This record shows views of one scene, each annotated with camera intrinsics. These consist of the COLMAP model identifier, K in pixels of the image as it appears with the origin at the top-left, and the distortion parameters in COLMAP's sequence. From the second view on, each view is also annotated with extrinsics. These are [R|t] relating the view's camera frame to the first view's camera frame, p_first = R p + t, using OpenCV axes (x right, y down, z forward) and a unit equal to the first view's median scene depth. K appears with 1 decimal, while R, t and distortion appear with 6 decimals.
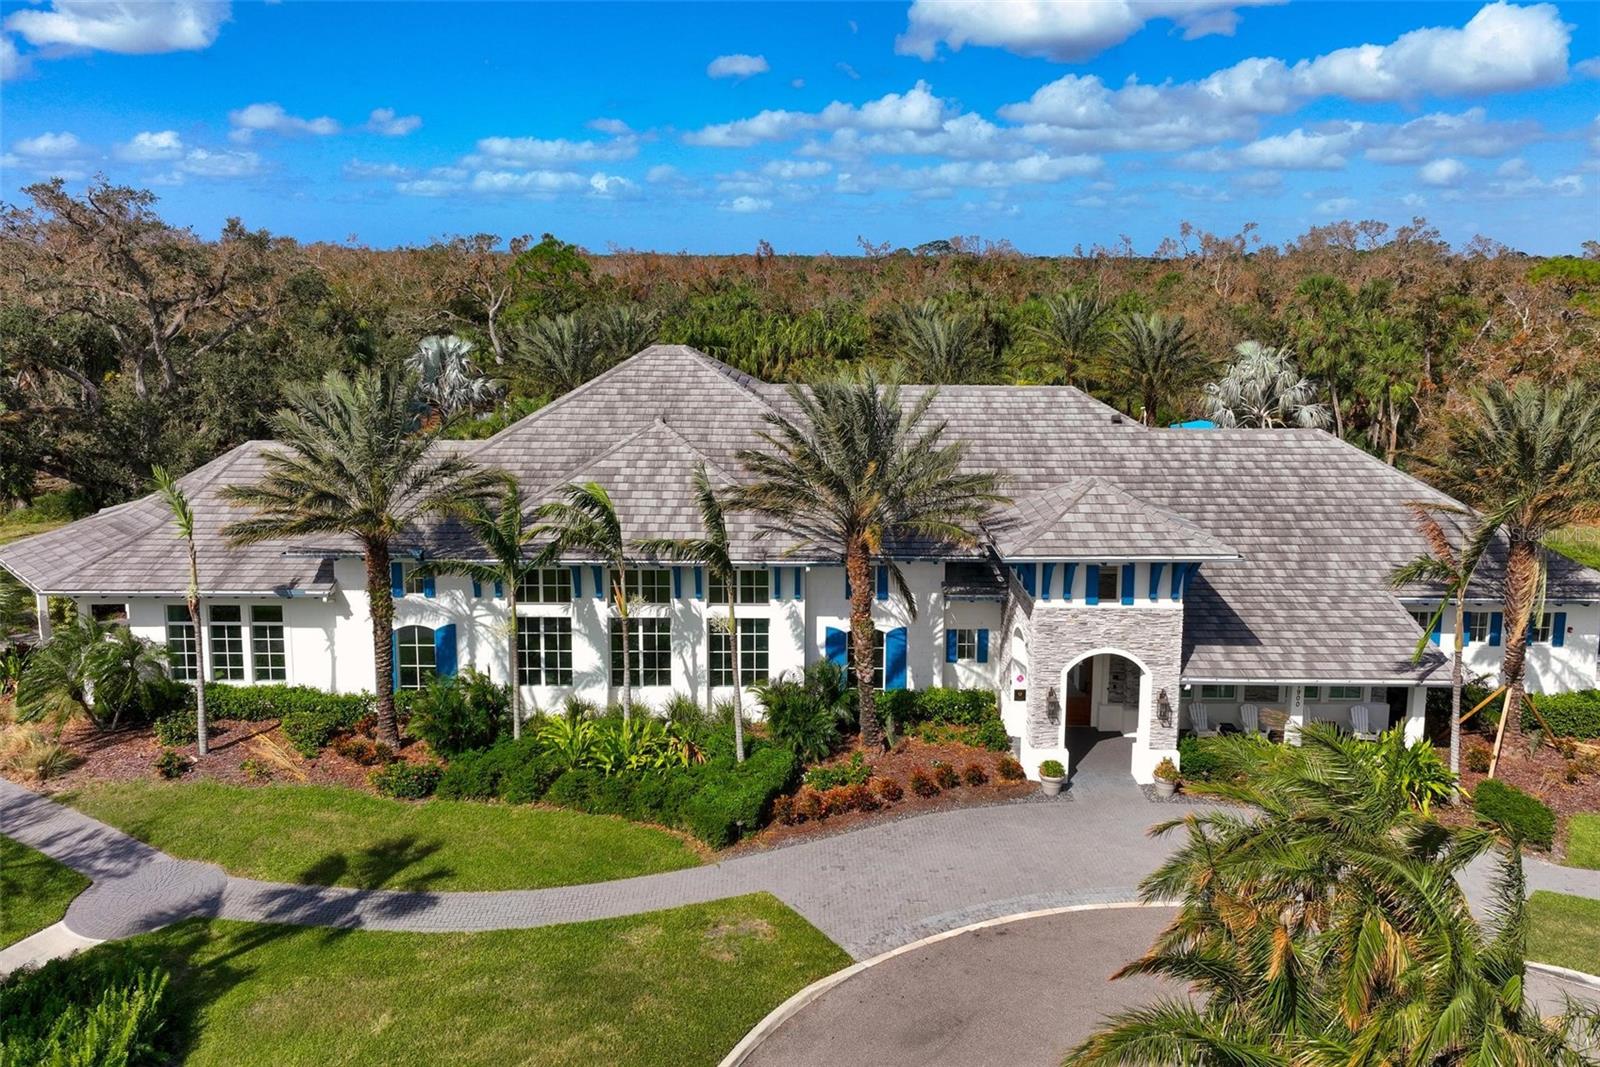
lens RADIAL K [[1188.8, 0, 800.0], [0, 1188.8, 533.5], [0, 0, 1]] dist [0.003918, -0.004394]
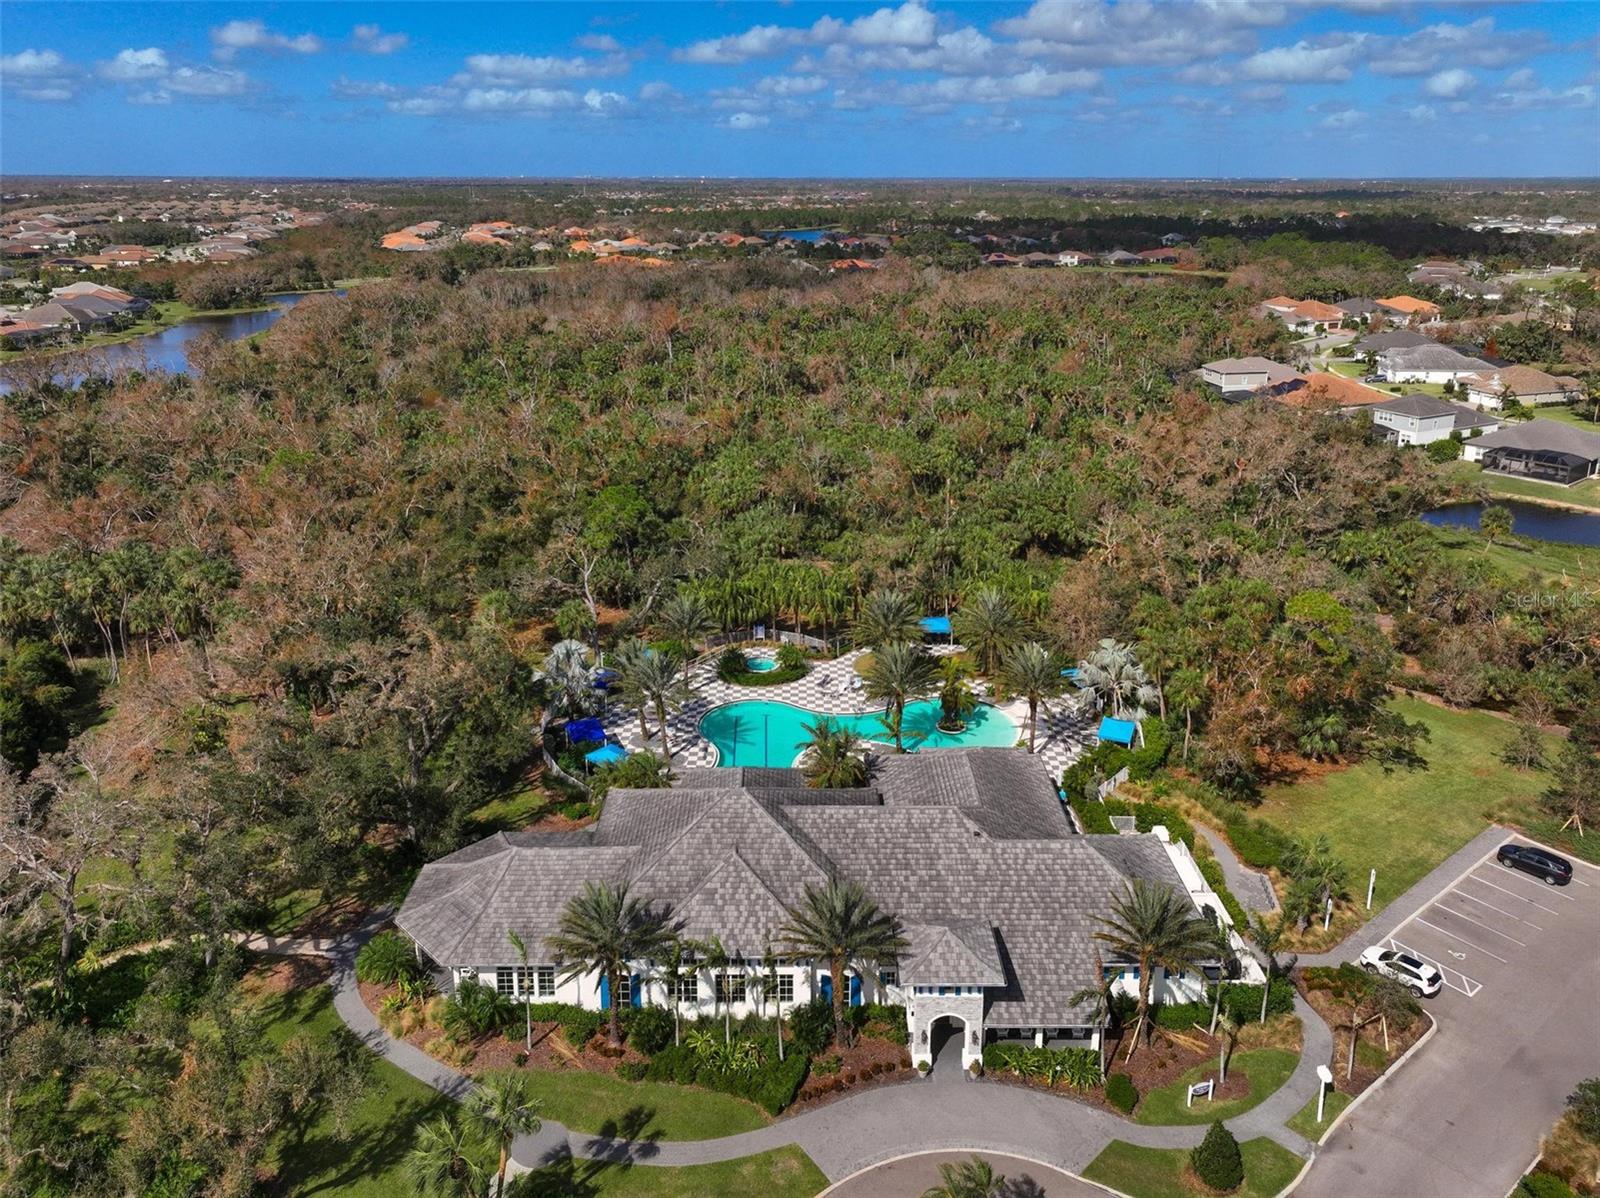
lens RADIAL K [[1125.7, 0, 800.0], [0, 1125.7, 599.0], [0, 0, 1]] dist [-0.008567, -0.001822]
pose [[0.999988, -0.004331, -0.002219, -0.007642], [0.004526, 0.995267, 0.097078, -0.769861], [0.001788, -0.097087, 0.995274, -0.880184]]
